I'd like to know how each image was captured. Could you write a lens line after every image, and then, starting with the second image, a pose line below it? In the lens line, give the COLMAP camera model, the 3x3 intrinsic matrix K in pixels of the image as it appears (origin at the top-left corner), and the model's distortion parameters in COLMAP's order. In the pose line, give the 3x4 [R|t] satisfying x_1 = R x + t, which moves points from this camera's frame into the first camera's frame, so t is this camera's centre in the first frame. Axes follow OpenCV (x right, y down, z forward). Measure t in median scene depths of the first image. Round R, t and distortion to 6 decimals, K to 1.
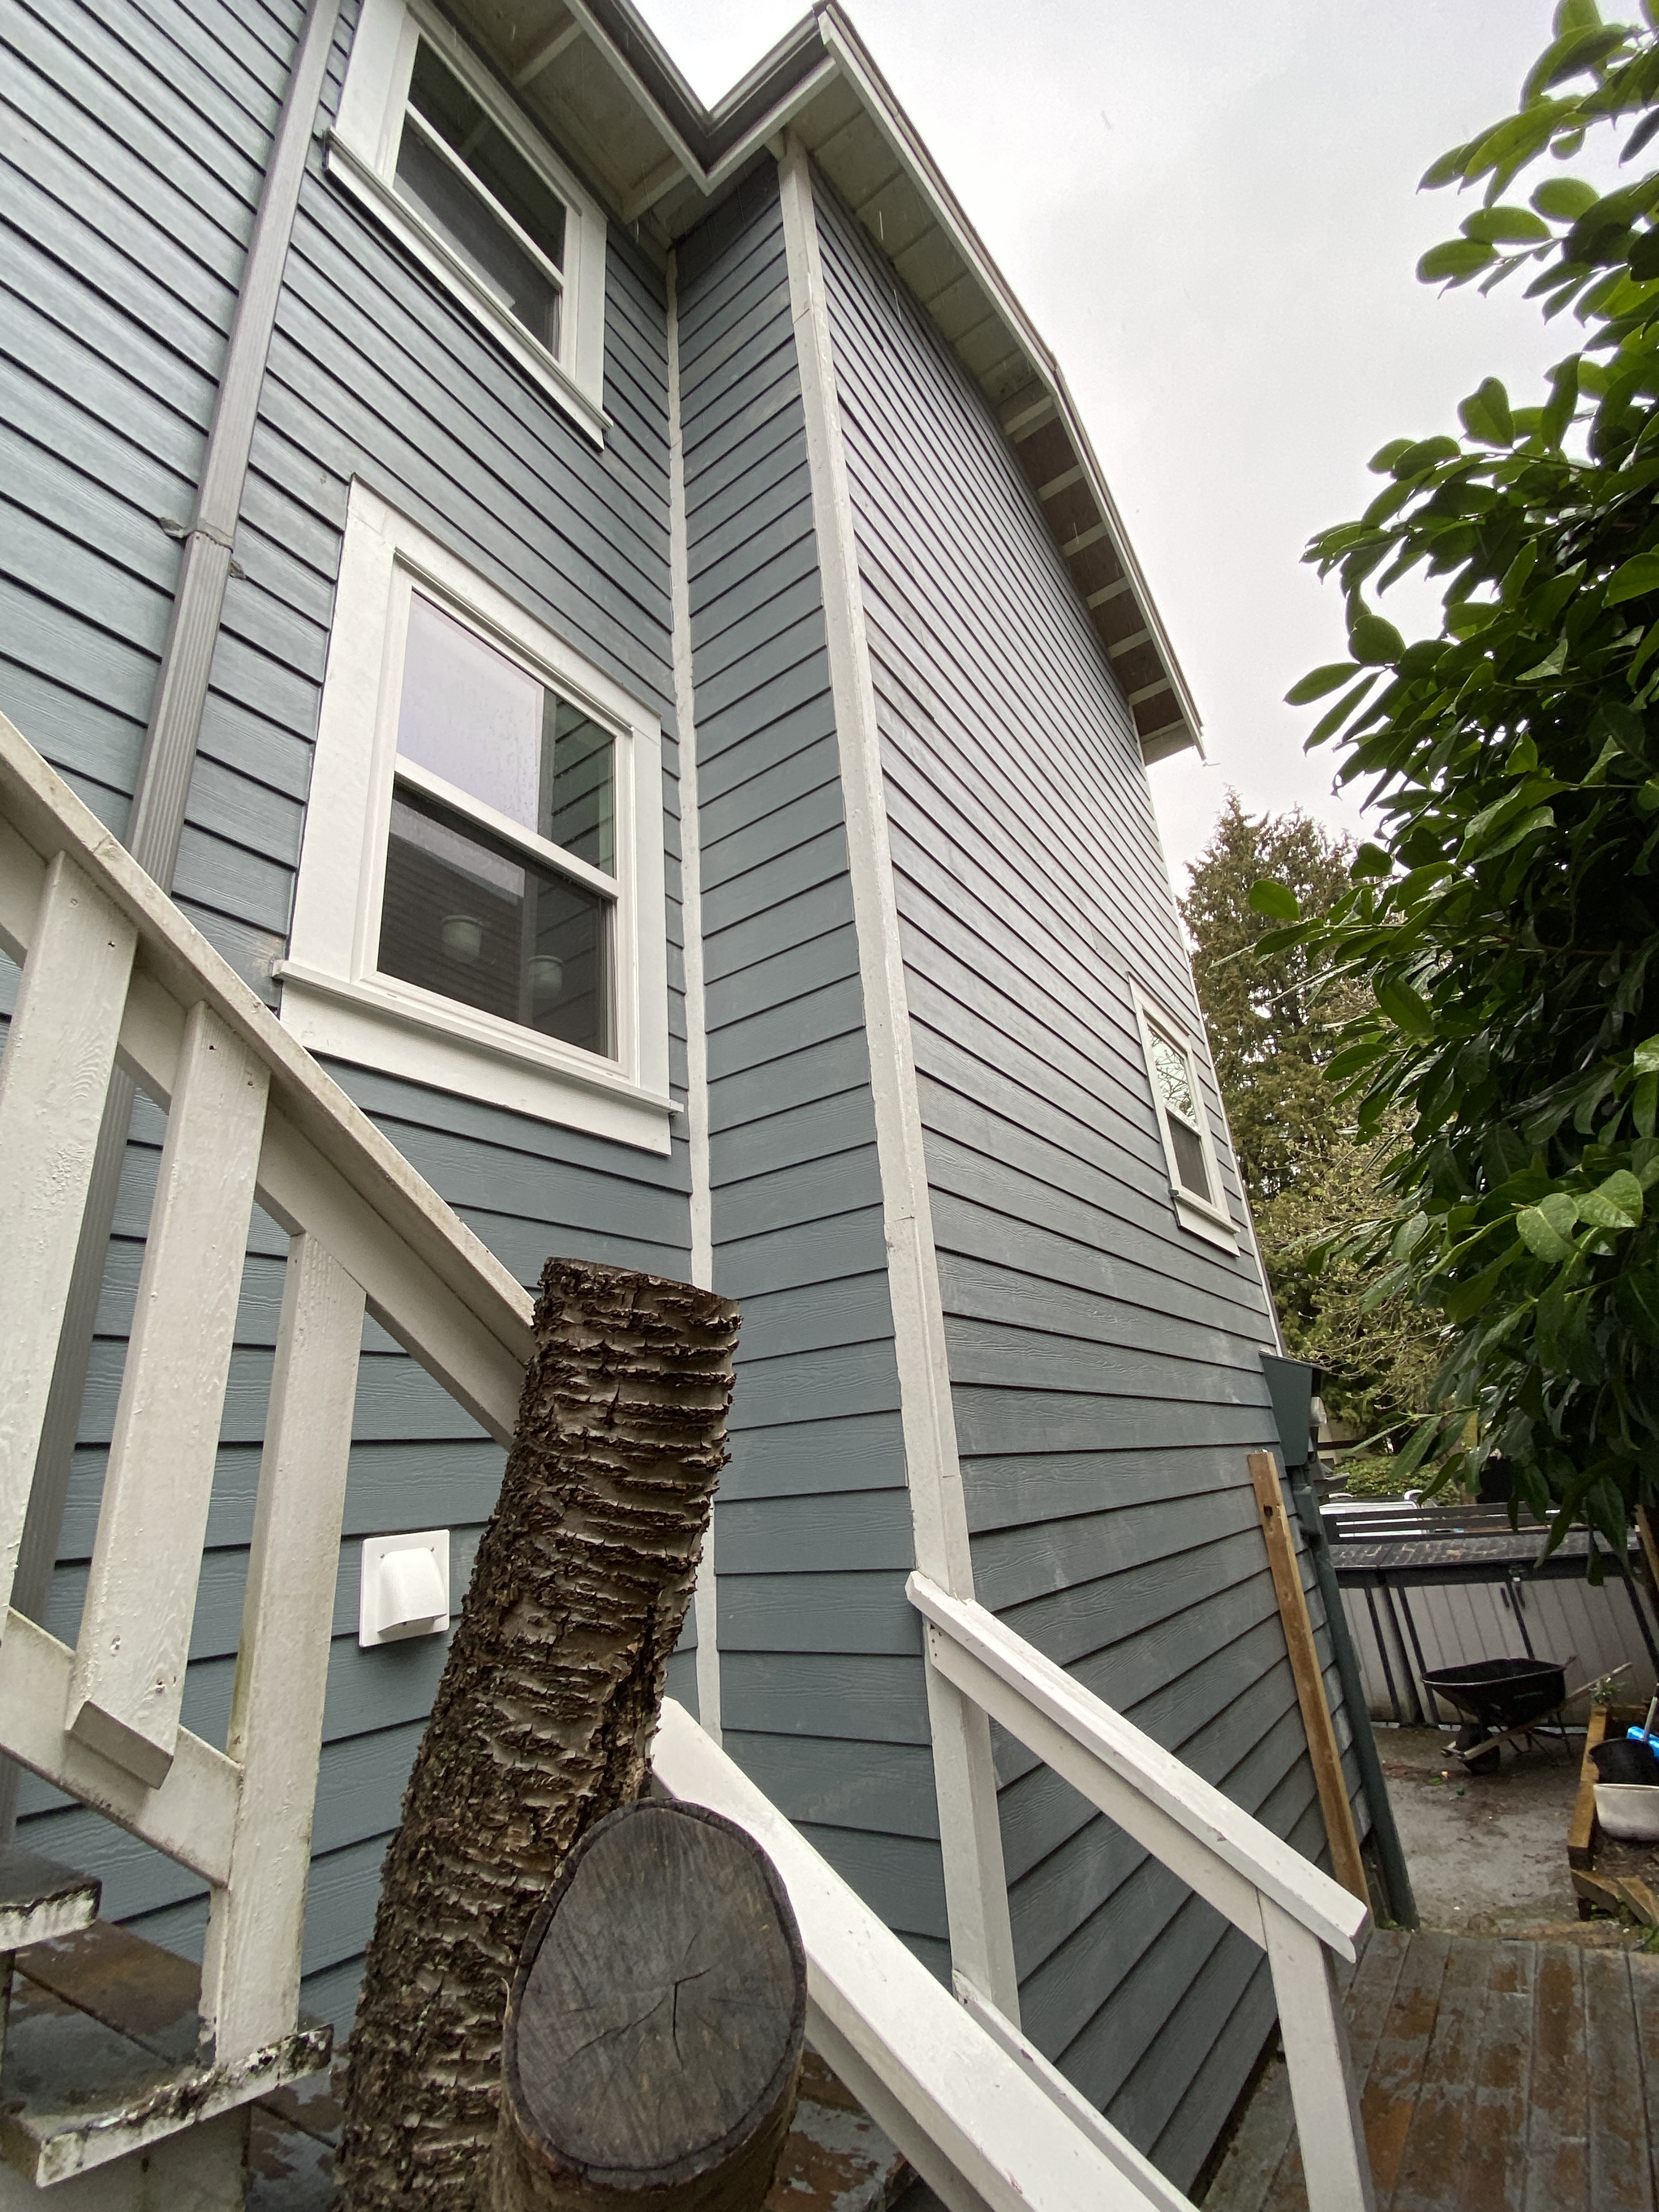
lens RADIAL K [[1012.6, 0, 829.5], [0, 1012.6, 1106.0], [0, 0, 1]] dist [0.017247, -0.020486]
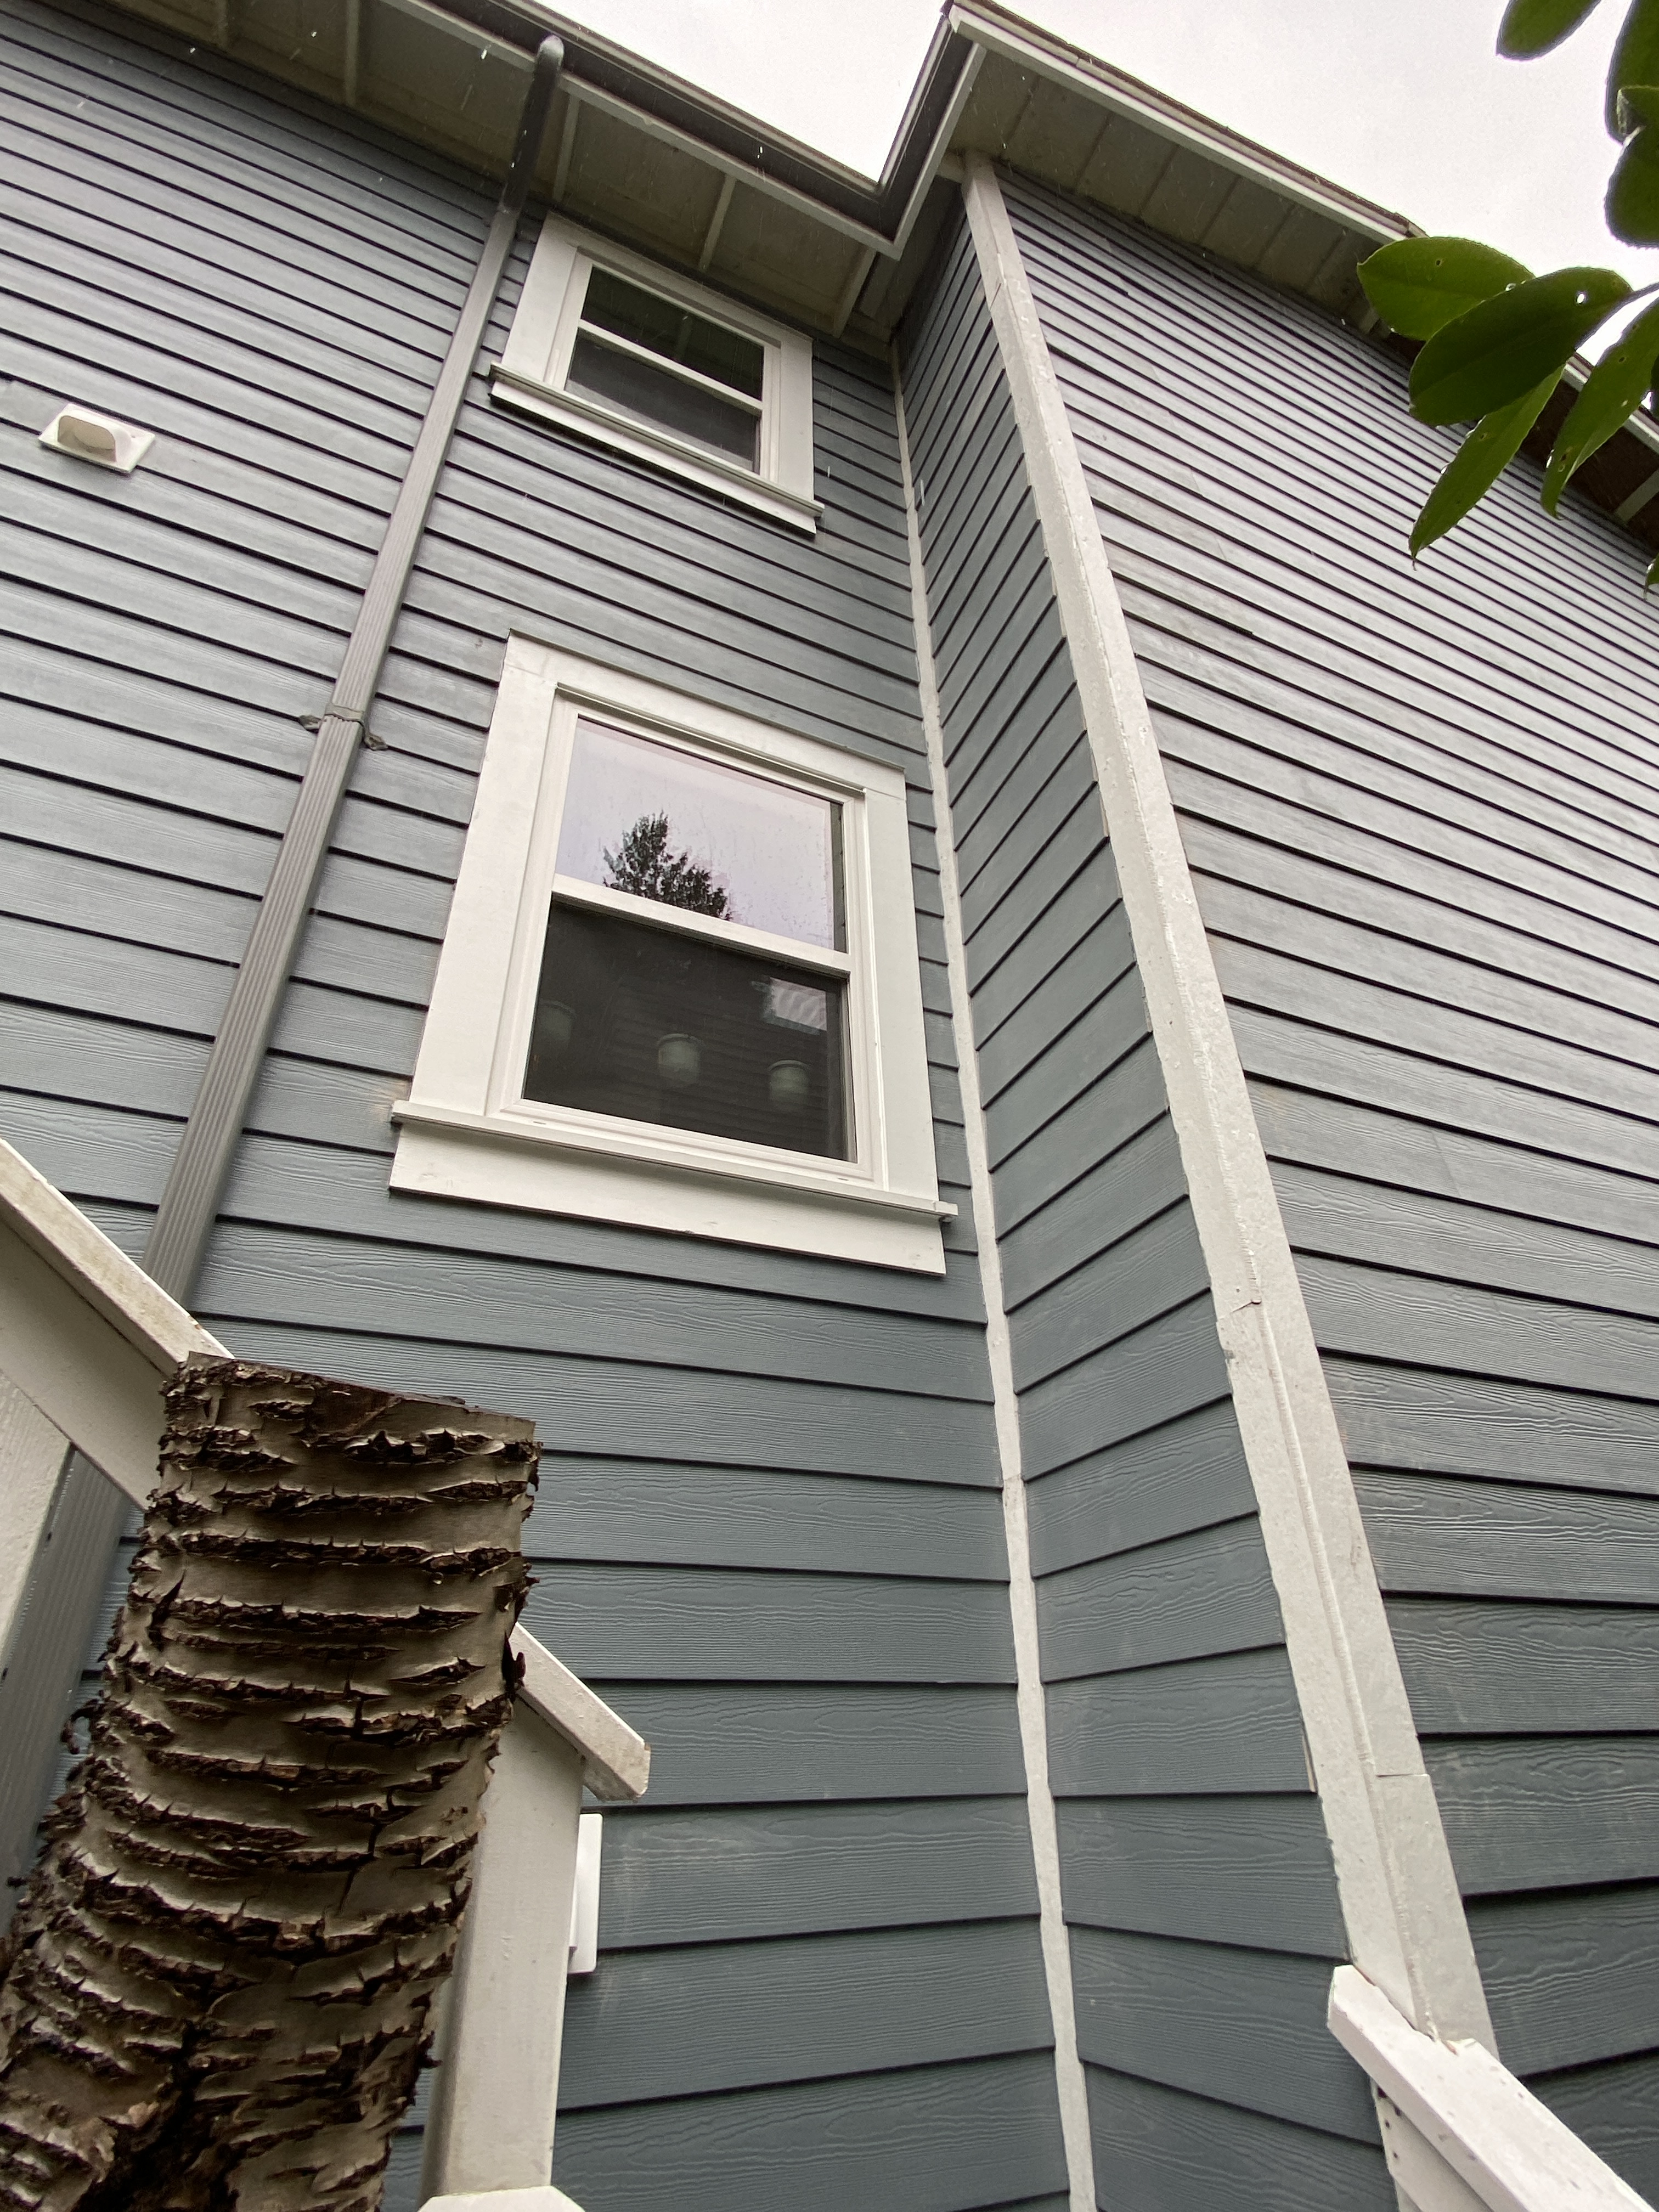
lens RADIAL K [[1085.8, 0, 829.5], [0, 1085.8, 1106.0], [0, 0, 1]] dist [0.046598, -0.050860]
pose [[0.850587, -0.226753, -0.474432, 0.194314], [0.140318, 0.967406, -0.210799, 0.093861], [0.506767, 0.112731, 0.854680, 0.288100]]
